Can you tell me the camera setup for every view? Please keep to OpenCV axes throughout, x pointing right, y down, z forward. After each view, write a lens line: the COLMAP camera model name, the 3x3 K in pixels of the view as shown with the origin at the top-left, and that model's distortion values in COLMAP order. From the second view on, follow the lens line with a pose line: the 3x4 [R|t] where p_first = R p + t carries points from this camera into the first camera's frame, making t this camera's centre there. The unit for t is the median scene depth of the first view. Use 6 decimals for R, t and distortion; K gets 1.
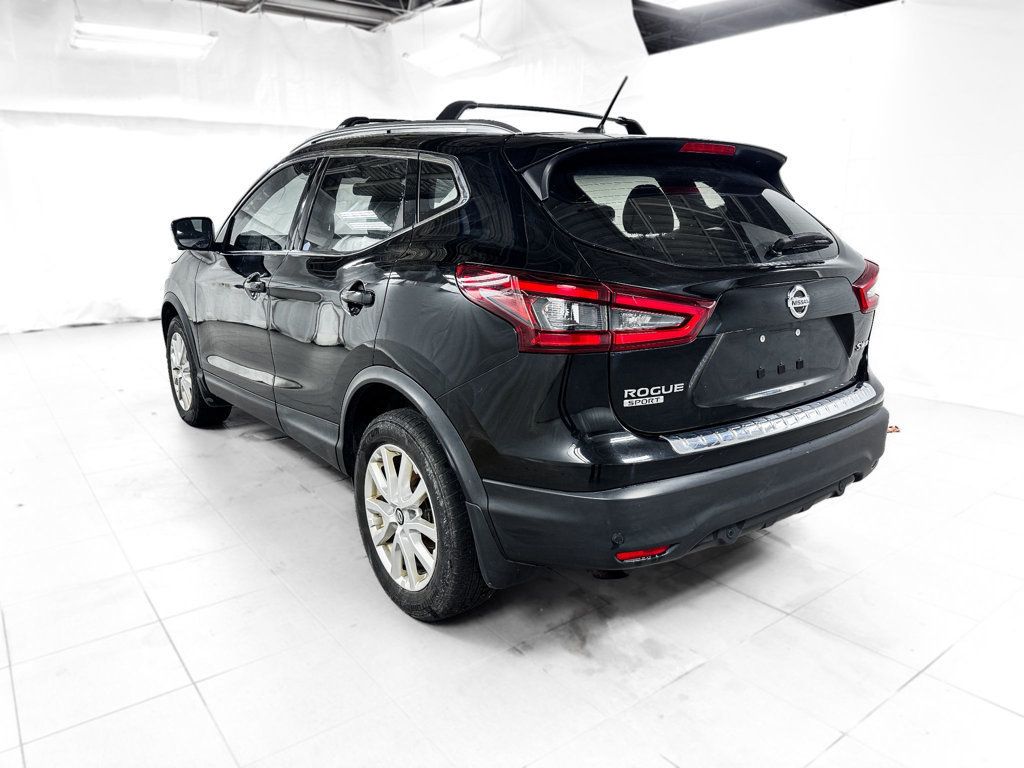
lens RADIAL K [[727.3, 0, 512.0], [0, 727.3, 384.0], [0, 0, 1]] dist [0.000331, -0.005846]
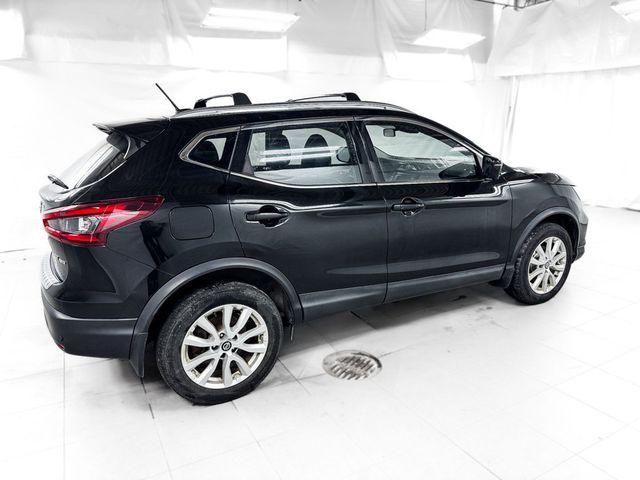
lens RADIAL K [[454.6, 0, 320.0], [0, 454.6, 240.0], [0, 0, 1]] dist [0.000331, -0.005846]
pose [[-0.138478, 0.250229, -0.958232, 1.286089], [-0.216232, 0.936571, 0.275821, -0.461488], [0.966472, 0.245396, -0.075587, 1.579225]]
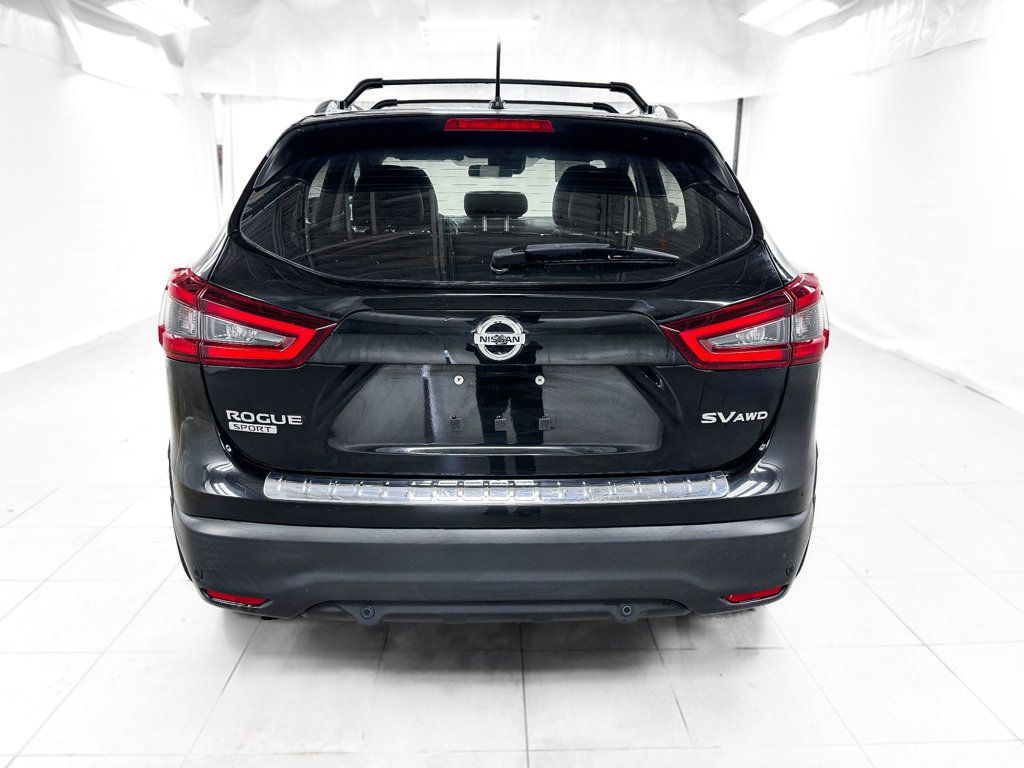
lens RADIAL K [[732.2, 0, 512.8], [0, 732.2, 372.4], [0, 0, 1]] dist [0.004178, -0.004739]
pose [[0.813272, 0.155173, -0.560812, 0.689275], [-0.144081, 0.987476, 0.064286, -0.107172], [0.563764, 0.028520, 0.825444, 0.342157]]
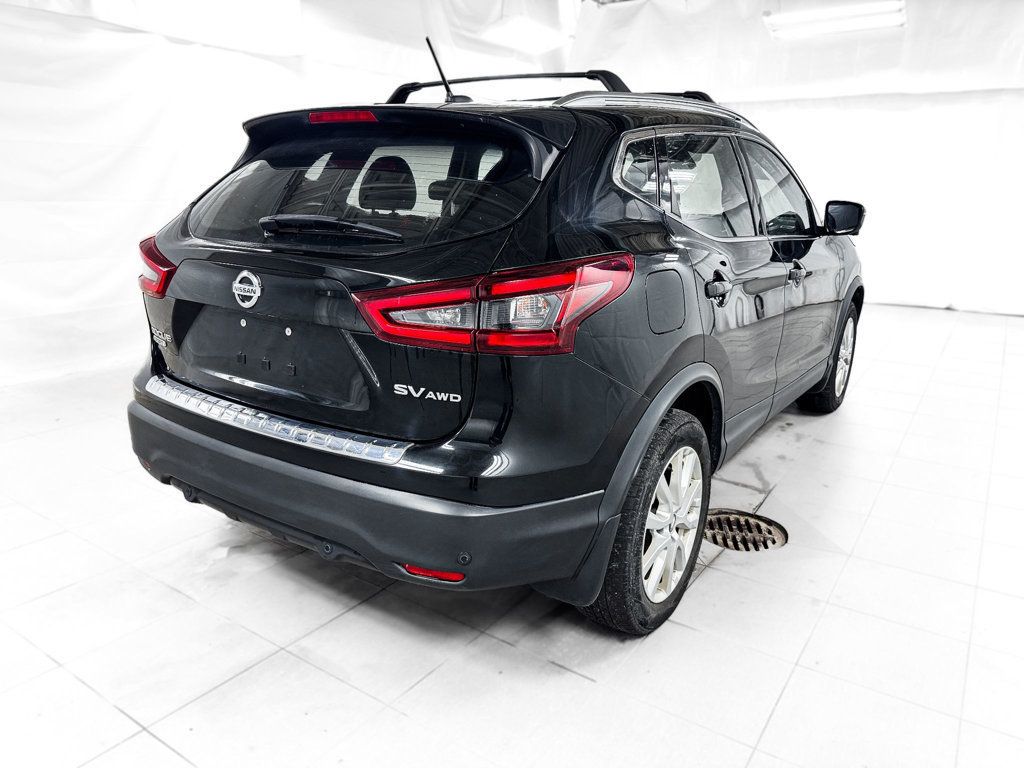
lens RADIAL K [[732.2, 0, 512.8], [0, 732.2, 372.4], [0, 0, 1]] dist [0.004178, -0.004739]
pose [[0.328115, 0.249281, -0.911153, 1.127675], [-0.242458, 0.954464, 0.173818, -0.210011], [0.912992, 0.163884, 0.373614, 0.823383]]
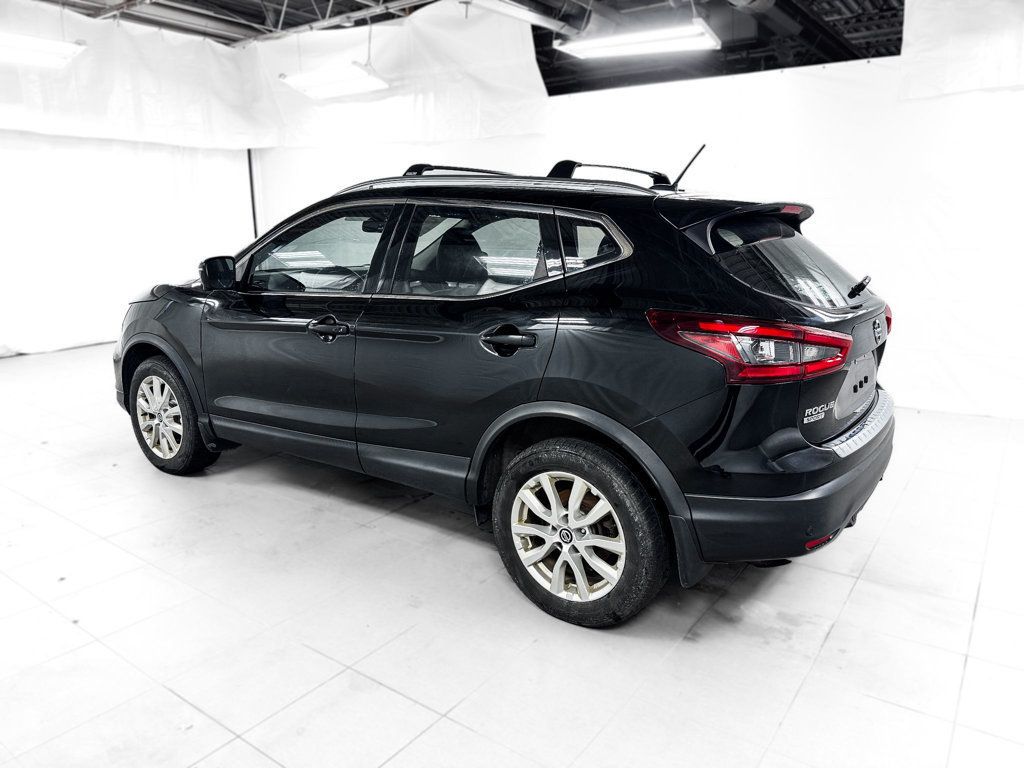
lens RADIAL K [[707.4, 0, 519.4], [0, 707.4, 383.0], [0, 0, 1]] dist [0.046906, -0.037534]
pose [[0.956579, -0.062153, 0.284768, -0.488250], [0.066012, 0.997811, -0.003963, -0.048472], [-0.283898, 0.022589, 0.958588, -0.021461]]
